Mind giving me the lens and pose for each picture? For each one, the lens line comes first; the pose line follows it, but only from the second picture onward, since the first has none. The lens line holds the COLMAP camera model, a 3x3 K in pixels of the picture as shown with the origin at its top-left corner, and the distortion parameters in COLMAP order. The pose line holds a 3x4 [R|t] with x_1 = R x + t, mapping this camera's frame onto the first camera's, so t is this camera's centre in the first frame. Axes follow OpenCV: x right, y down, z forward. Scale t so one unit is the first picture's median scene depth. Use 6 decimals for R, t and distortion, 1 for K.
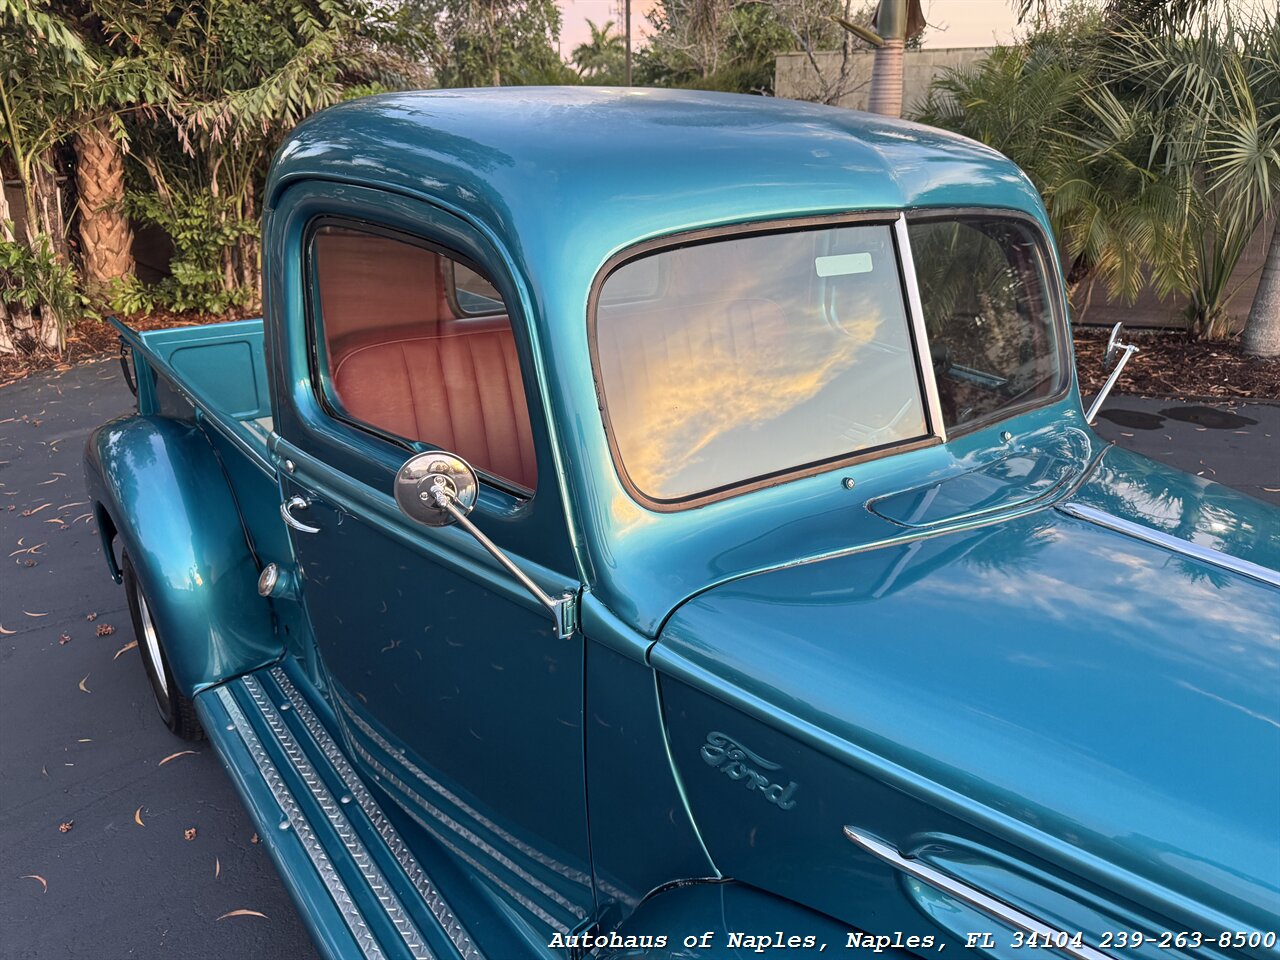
lens RADIAL K [[914.5, 0, 644.7], [0, 914.5, 484.0], [0, 0, 1]] dist [0.001075, -0.009633]
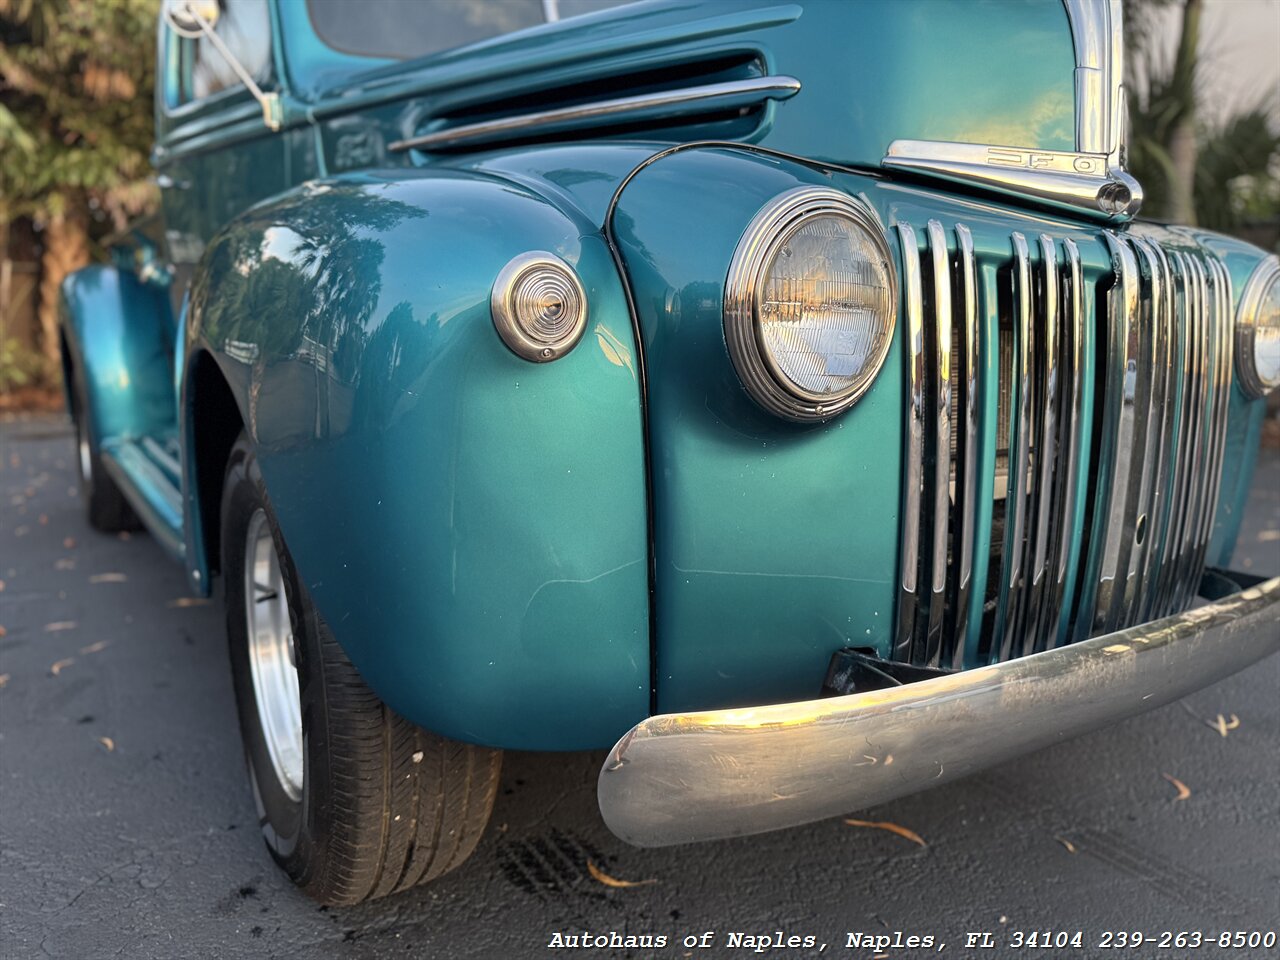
lens RADIAL K [[926.0, 0, 642.8], [0, 926.0, 476.2], [0, 0, 1]] dist [-0.007008, -0.006844]
pose [[0.995504, 0.018894, -0.092816, 0.224757], [-0.037832, 0.977662, -0.206751, 0.126342], [0.086837, 0.209333, 0.973981, 0.048472]]
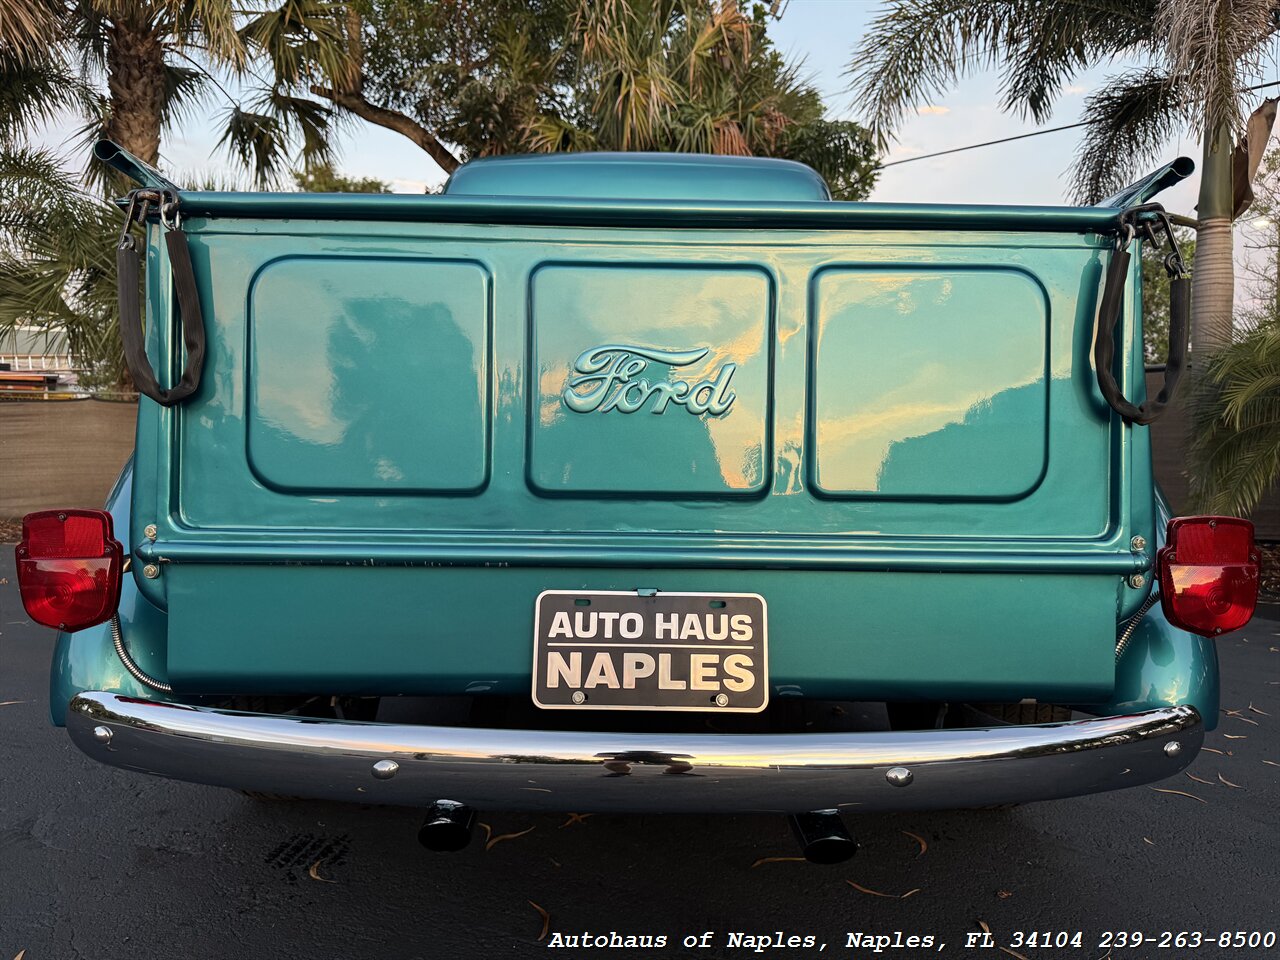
lens RADIAL K [[914.9, 0, 638.2], [0, 914.9, 477.3], [0, 0, 1]] dist [0.032438, -0.045480]
pose [[0.755284, 0.034690, -0.654479, 0.403425], [-0.255322, 0.935280, -0.245074, 0.109646], [0.603619, 0.352204, 0.715260, 0.086002]]
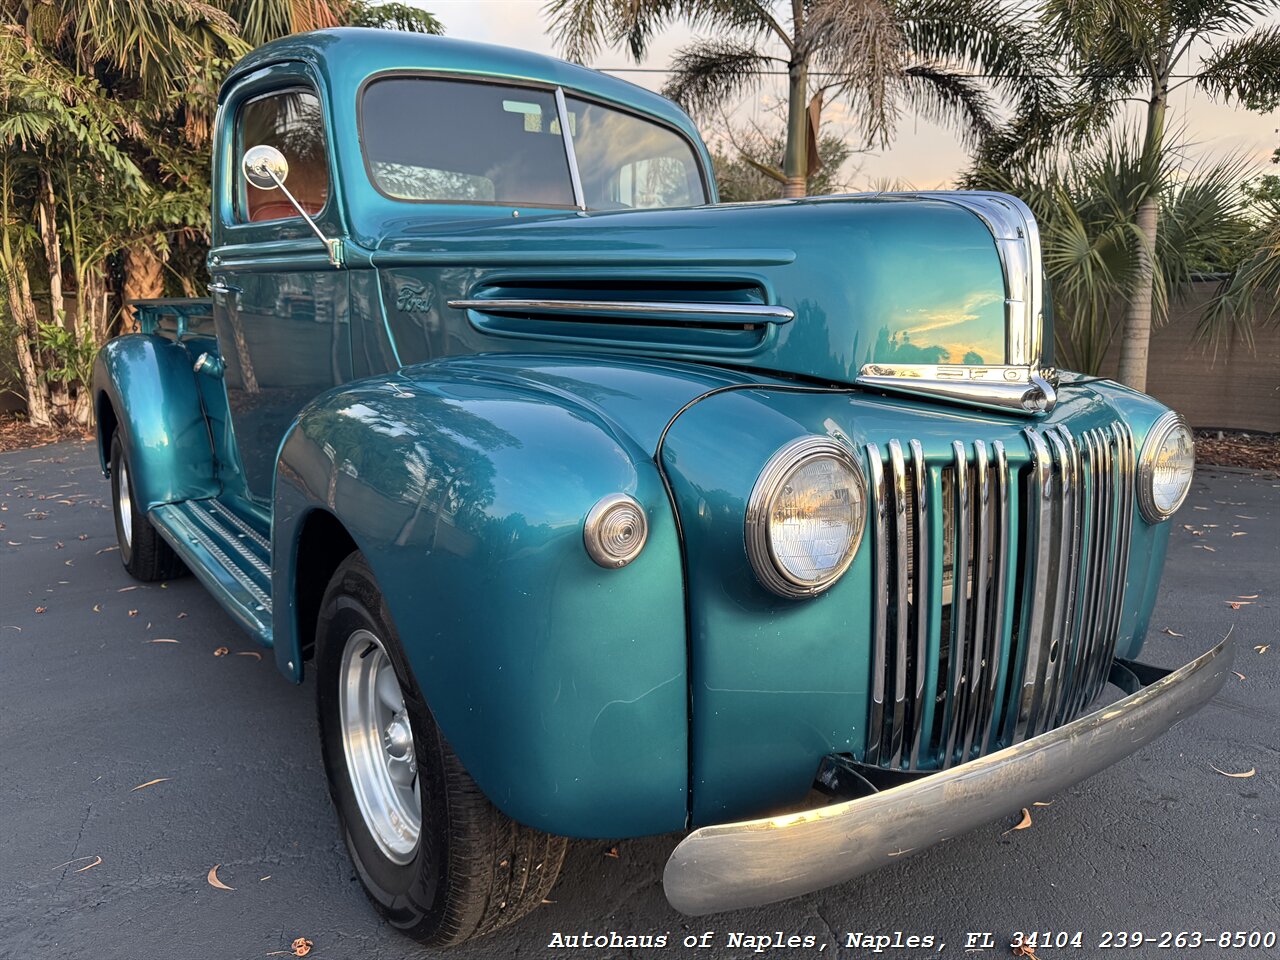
lens RADIAL K [[914.5, 0, 644.7], [0, 914.5, 484.0], [0, 0, 1]] dist [0.001075, -0.009633]
pose [[0.999690, 0.015060, -0.019837, 0.090265], [-0.018747, 0.979361, -0.201248, 0.150625], [0.016397, 0.201558, 0.979339, -0.109317]]
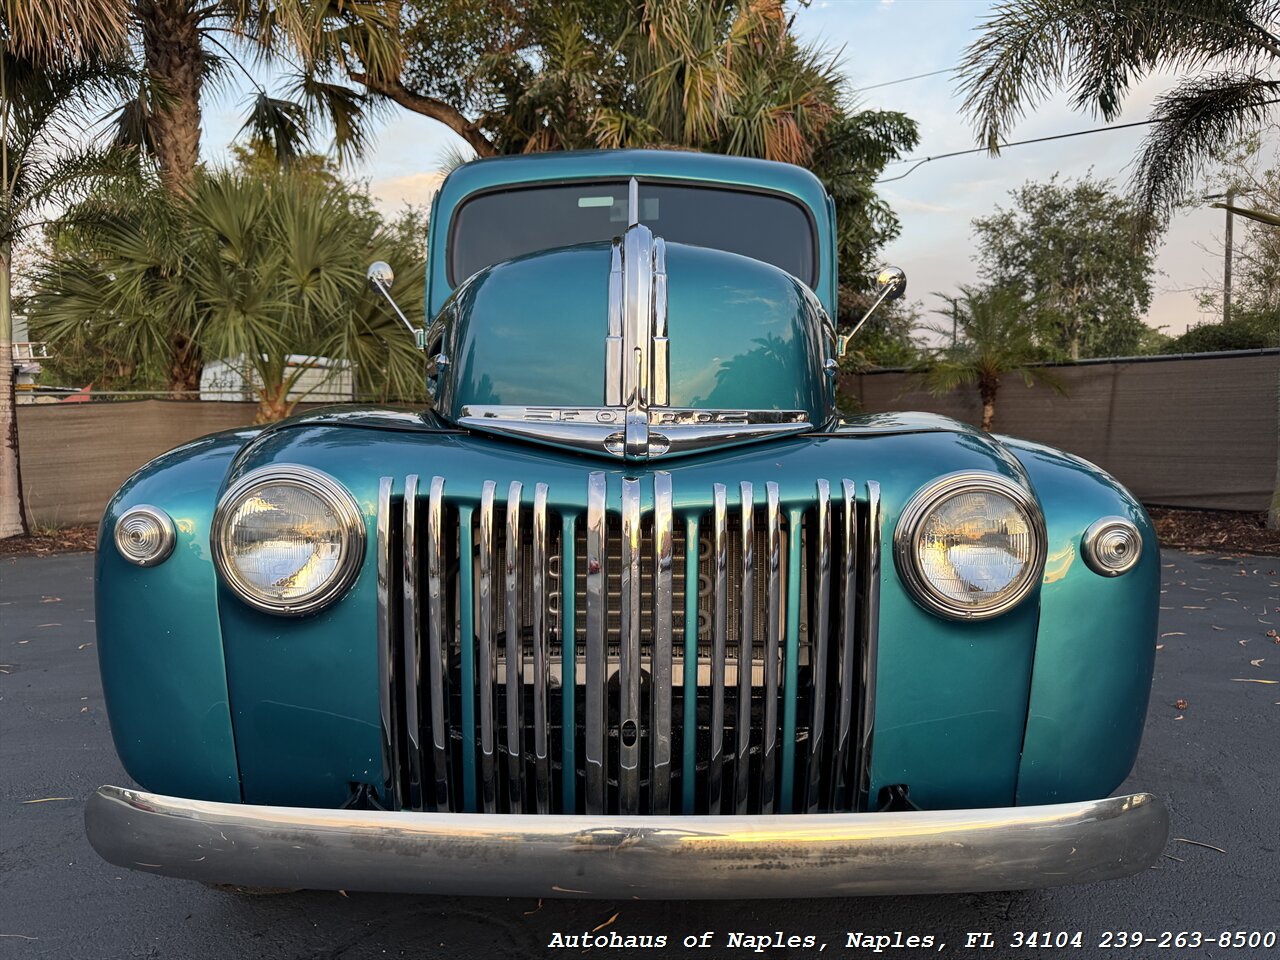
lens RADIAL K [[918.9, 0, 638.4], [0, 918.9, 478.1], [0, 0, 1]] dist [0.005909, -0.010127]
pose [[0.801117, 0.034919, -0.597488, 0.270126], [-0.214566, 0.948695, -0.232247, 0.139246], [0.558724, 0.314258, 0.767509, -0.054149]]
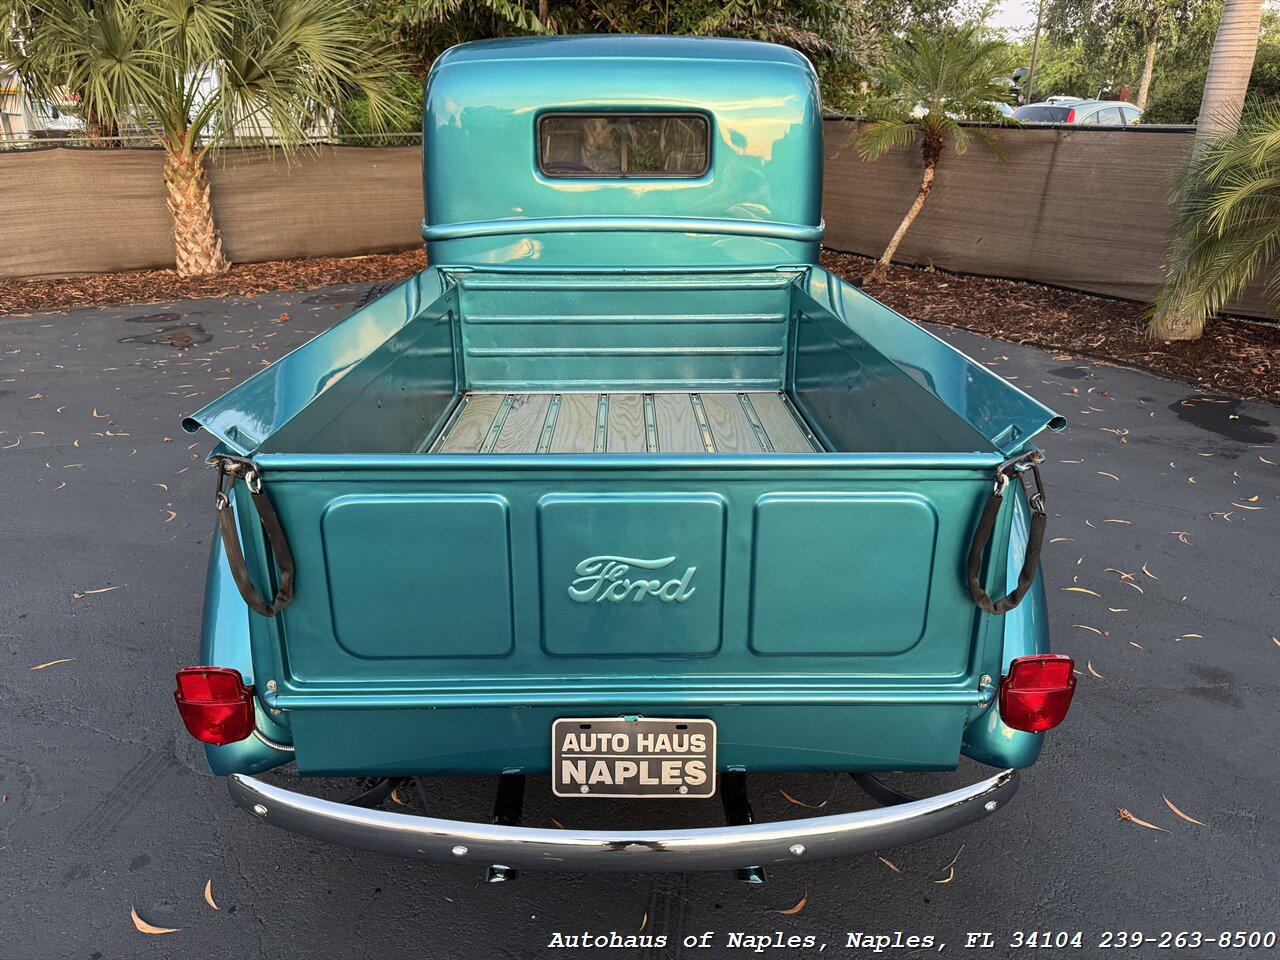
lens RADIAL K [[918.9, 0, 638.4], [0, 918.9, 478.1], [0, 0, 1]] dist [0.005909, -0.010127]
pose [[0.759994, 0.249035, -0.600326, 0.421442], [-0.246333, 0.965134, 0.088520, 0.015647], [0.601439, 0.080605, 0.794842, 0.028514]]
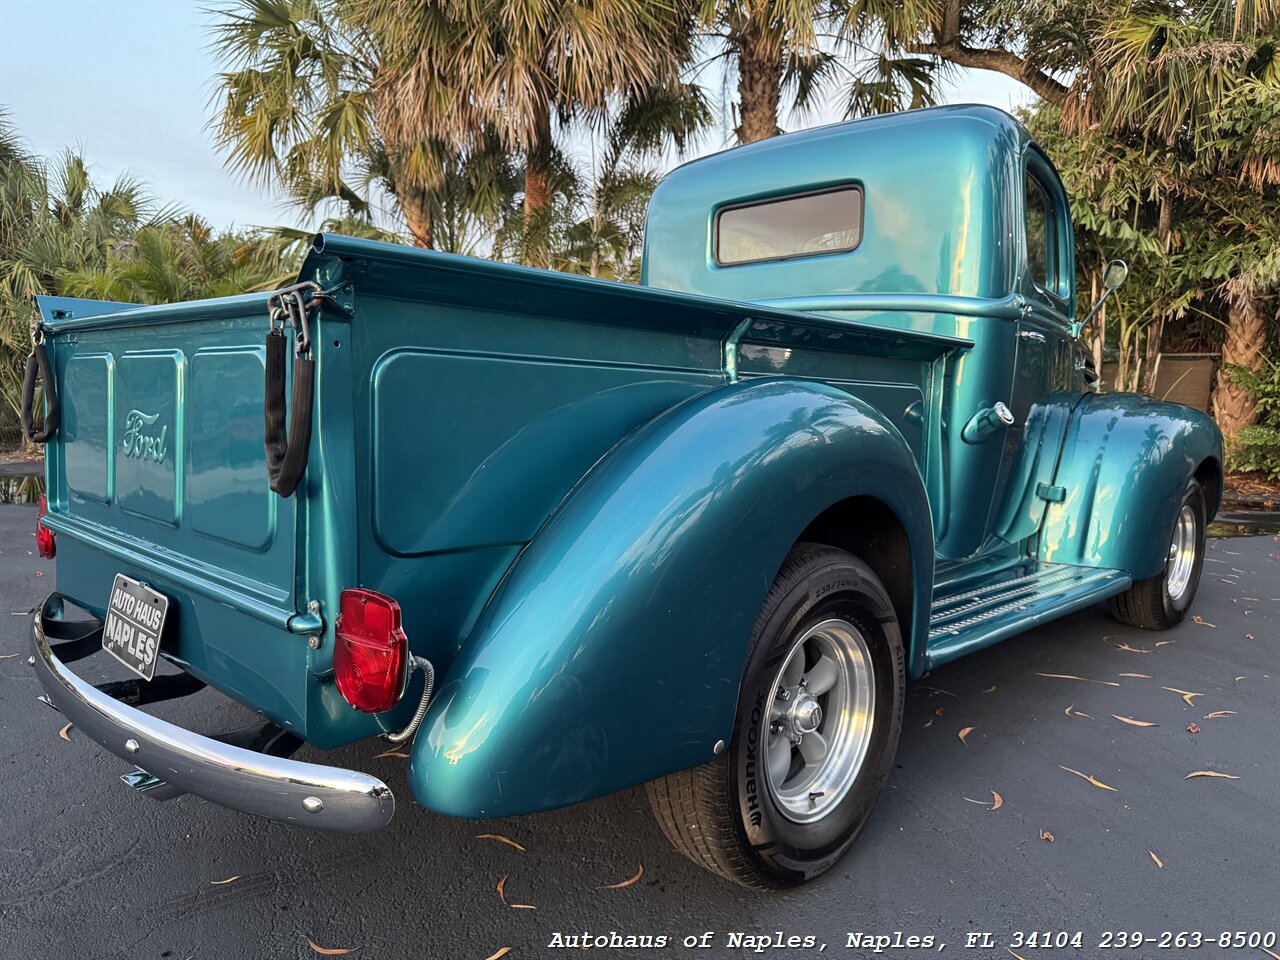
lens RADIAL K [[911.8, 0, 645.2], [0, 911.8, 482.0], [0, 0, 1]] dist [0.005176, -0.008260]
pose [[0.092625, 0.114462, -0.989100, 0.529871], [-0.376084, 0.923808, 0.071688, 0.005851], [0.921945, 0.365344, 0.128615, 0.277705]]
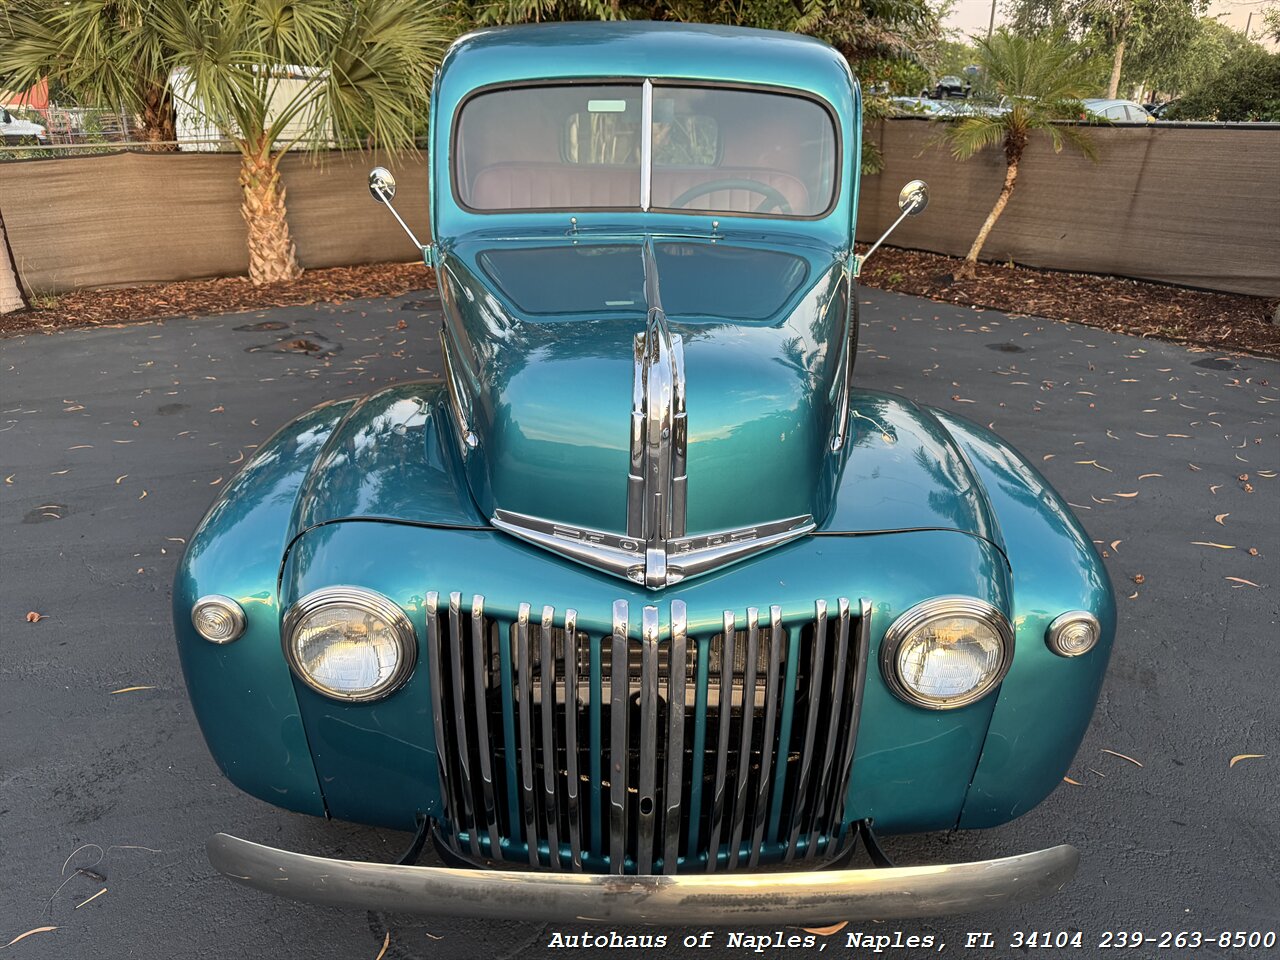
lens RADIAL K [[919.5, 0, 633.4], [0, 919.5, 481.5], [0, 0, 1]] dist [0.004812, -0.009928]
pose [[0.797592, 0.229703, -0.557749, 0.265400], [-0.224957, 0.971218, 0.078293, 0.062022], [0.559680, 0.063024, 0.826309, -0.085664]]
